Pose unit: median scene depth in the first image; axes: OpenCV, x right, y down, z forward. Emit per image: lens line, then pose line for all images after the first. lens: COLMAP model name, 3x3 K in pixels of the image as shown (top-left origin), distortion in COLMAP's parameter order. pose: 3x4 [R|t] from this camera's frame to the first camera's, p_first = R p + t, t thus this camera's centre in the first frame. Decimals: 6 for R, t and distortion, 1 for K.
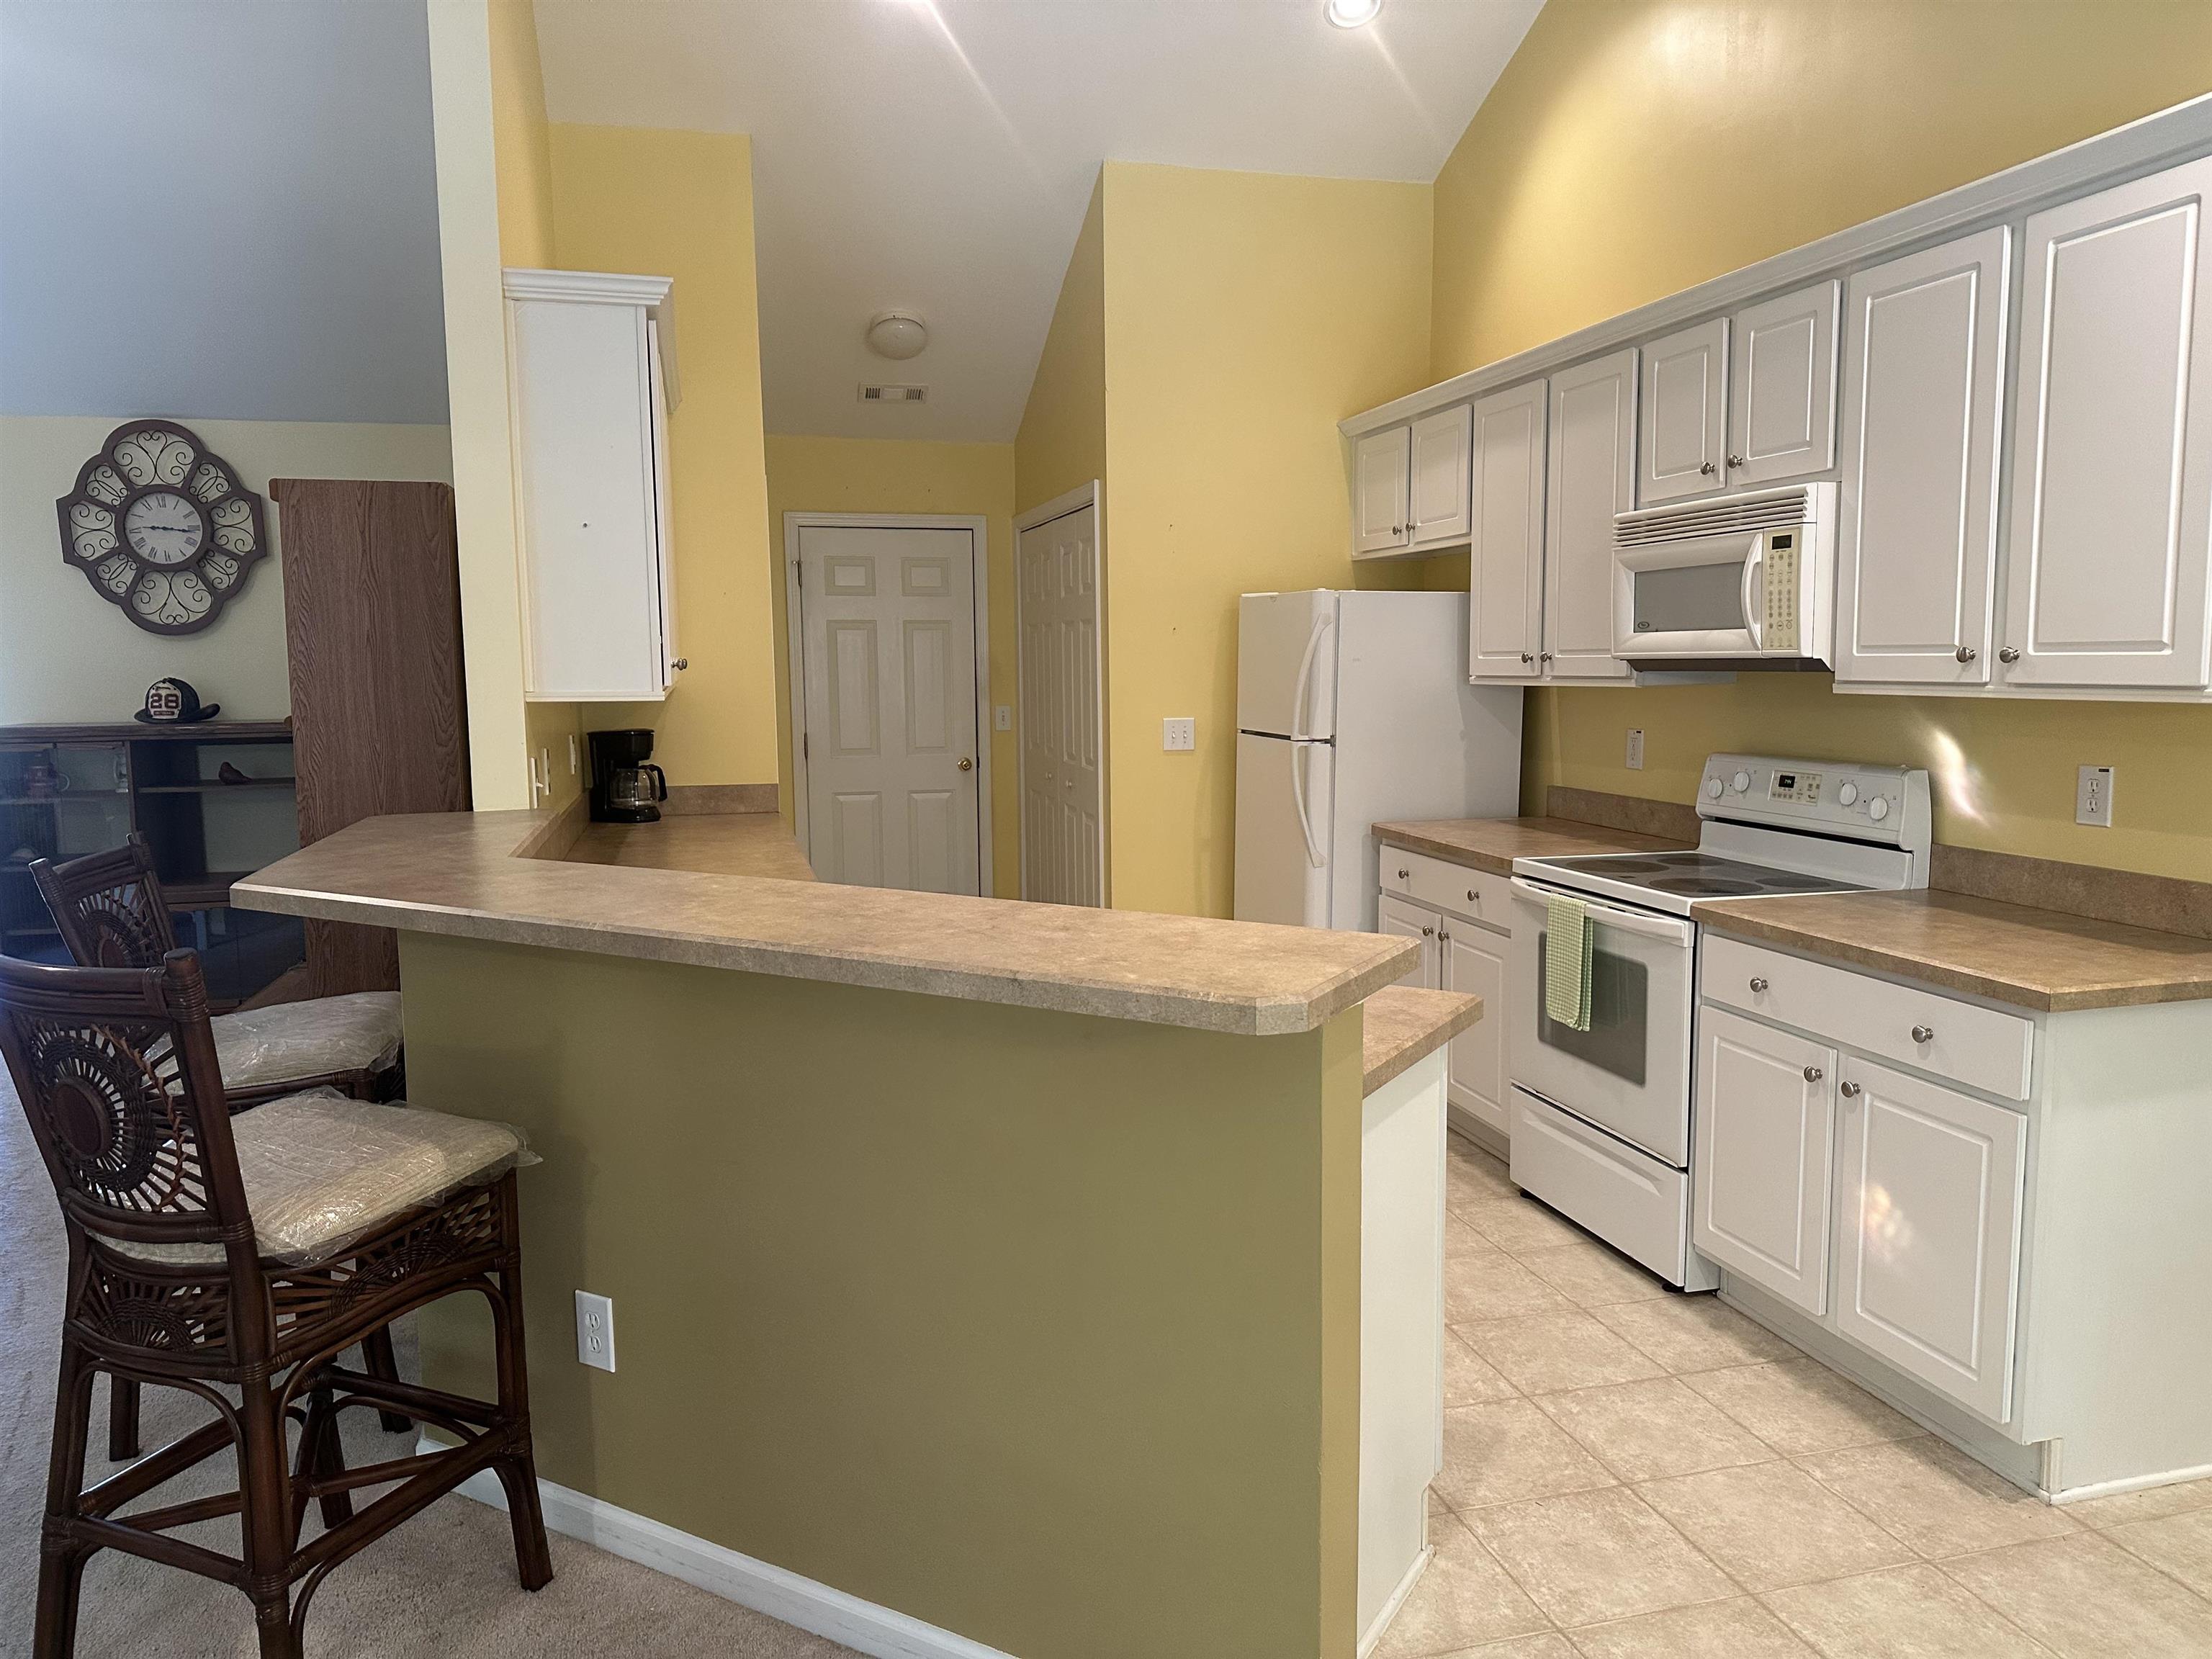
lens RADIAL K [[1562.6, 0, 1112.4], [0, 1562.6, 825.0], [0, 0, 1]] dist [0.036194, -0.012458]
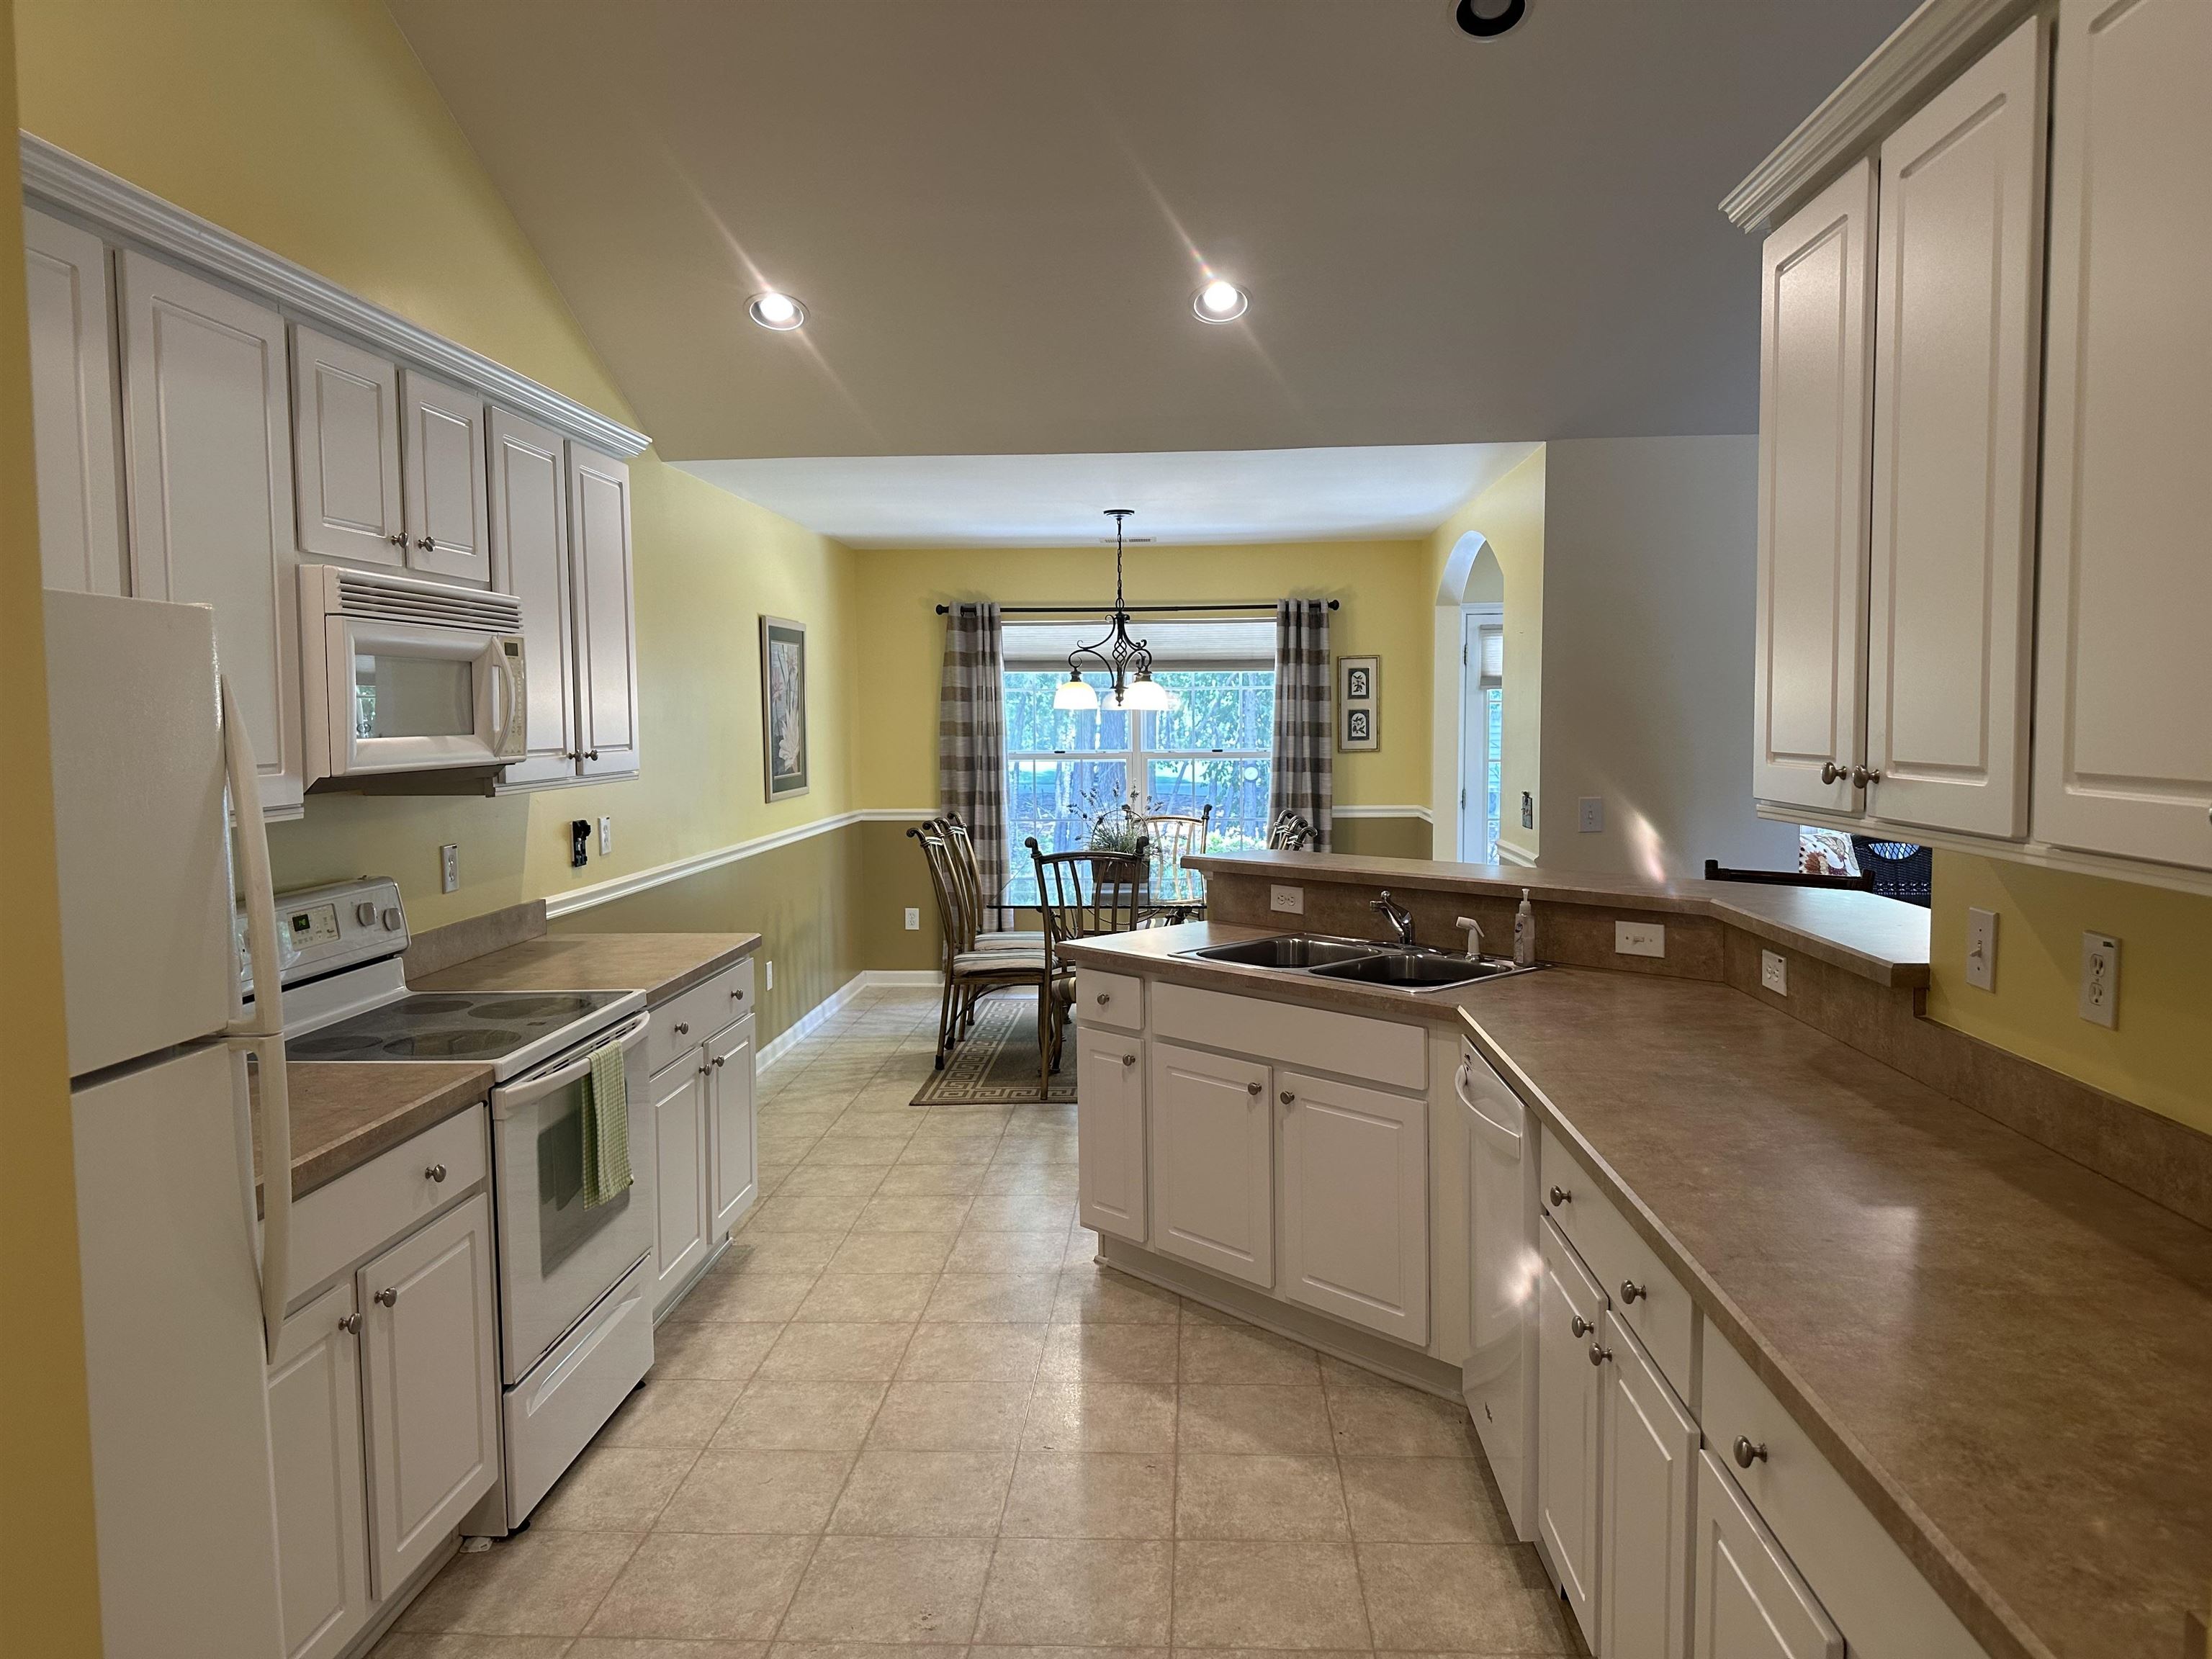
lens RADIAL K [[1562.6, 0, 1107.2], [0, 1562.6, 827.0], [0, 0, 1]] dist [0.036194, -0.012458]
pose [[-0.949492, 0.005337, 0.313745, -0.289229], [0.062532, 0.983019, 0.172520, -0.246989], [-0.307497, 0.183426, -0.933703, 2.098857]]
